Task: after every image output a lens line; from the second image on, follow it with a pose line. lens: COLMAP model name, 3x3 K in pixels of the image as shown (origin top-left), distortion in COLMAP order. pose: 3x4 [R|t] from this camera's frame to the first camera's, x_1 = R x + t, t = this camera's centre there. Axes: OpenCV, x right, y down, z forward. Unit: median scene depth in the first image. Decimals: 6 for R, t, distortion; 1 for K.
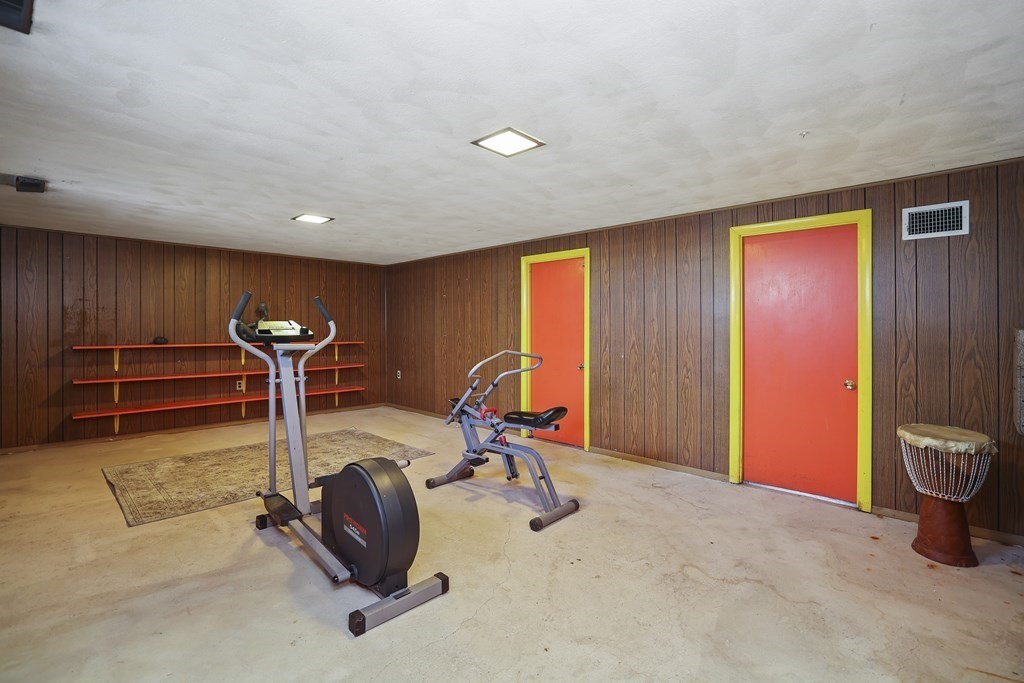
lens RADIAL K [[453.4, 0, 509.2], [0, 453.4, 326.1], [0, 0, 1]] dist [-0.058265, 0.029059]
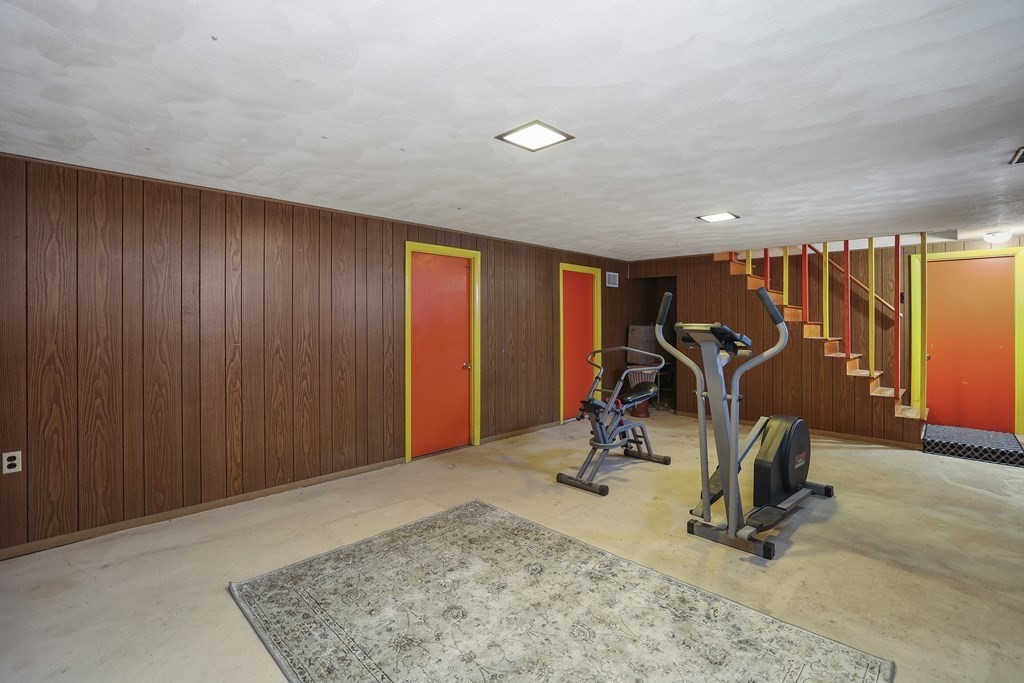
lens RADIAL K [[470.7, 0, 513.4], [0, 470.7, 309.9], [0, 0, 1]] dist [-0.002266, -0.000313]
pose [[0.007608, 0.036300, 0.999312, -0.938277], [0.004603, 0.999329, -0.036336, 0.004179], [-0.999960, 0.004876, 0.007436, 0.934144]]
